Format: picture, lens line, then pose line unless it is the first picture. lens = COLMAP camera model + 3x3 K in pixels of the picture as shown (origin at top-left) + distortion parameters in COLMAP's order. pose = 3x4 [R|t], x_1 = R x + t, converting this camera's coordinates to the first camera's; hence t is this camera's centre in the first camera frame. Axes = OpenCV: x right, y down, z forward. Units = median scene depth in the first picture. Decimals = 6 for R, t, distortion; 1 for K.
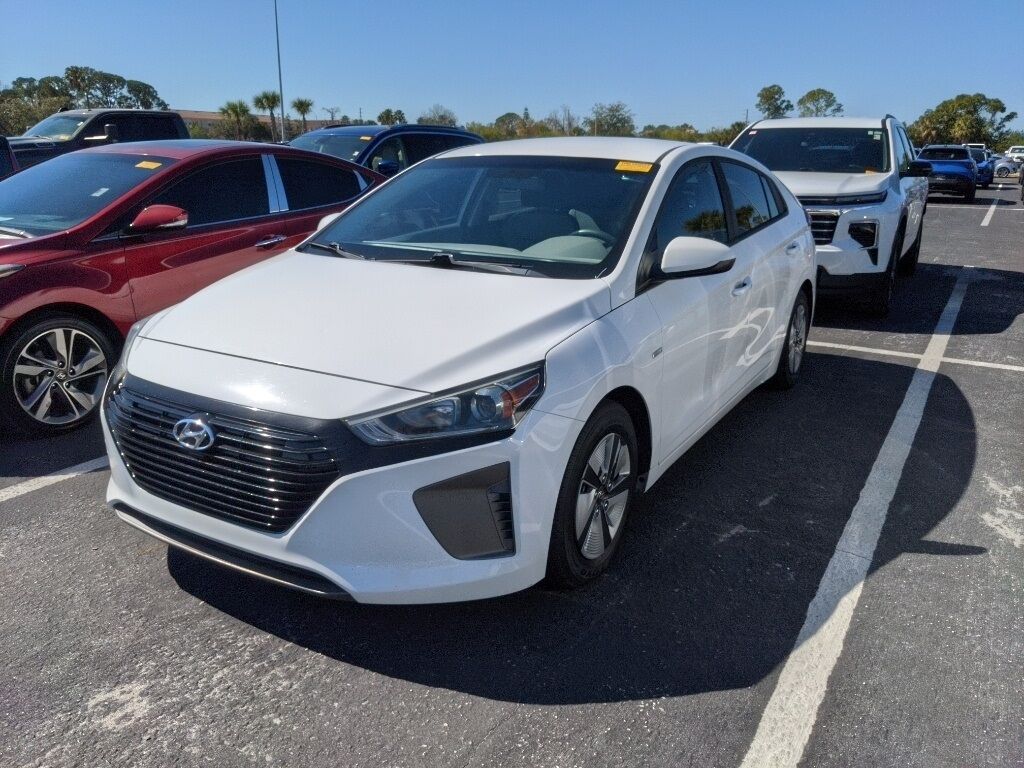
lens RADIAL K [[828.5, 0, 513.2], [0, 828.5, 385.3], [0, 0, 1]] dist [0.039424, -0.064787]
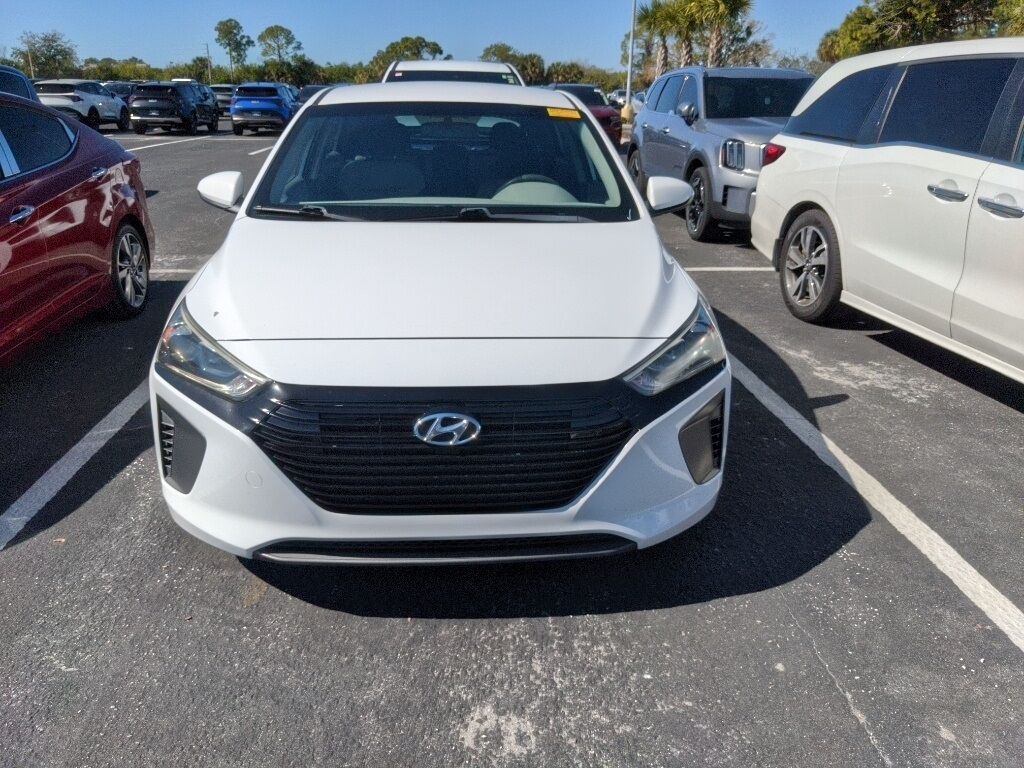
lens RADIAL K [[828.5, 0, 511.8], [0, 828.5, 388.2], [0, 0, 1]] dist [0.039424, -0.064787]
pose [[0.812371, -0.193008, 0.550273, -0.775984], [0.153193, 0.981129, 0.117970, -0.075371], [-0.562658, -0.011537, 0.826609, 0.218239]]
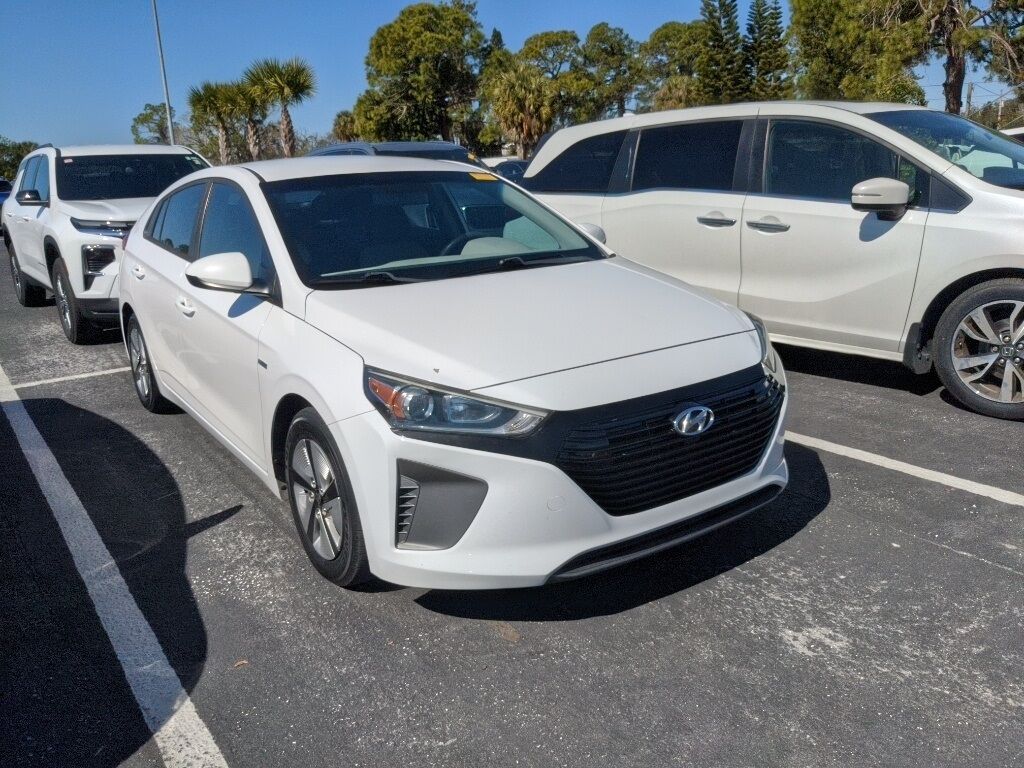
lens RADIAL K [[828.5, 0, 505.7], [0, 828.5, 385.7], [0, 0, 1]] dist [0.039424, -0.064787]
pose [[0.392550, -0.258571, 0.882636, -1.354715], [0.291505, 0.945169, 0.147244, -0.202986], [-0.872313, 0.199492, 0.446400, 0.694480]]
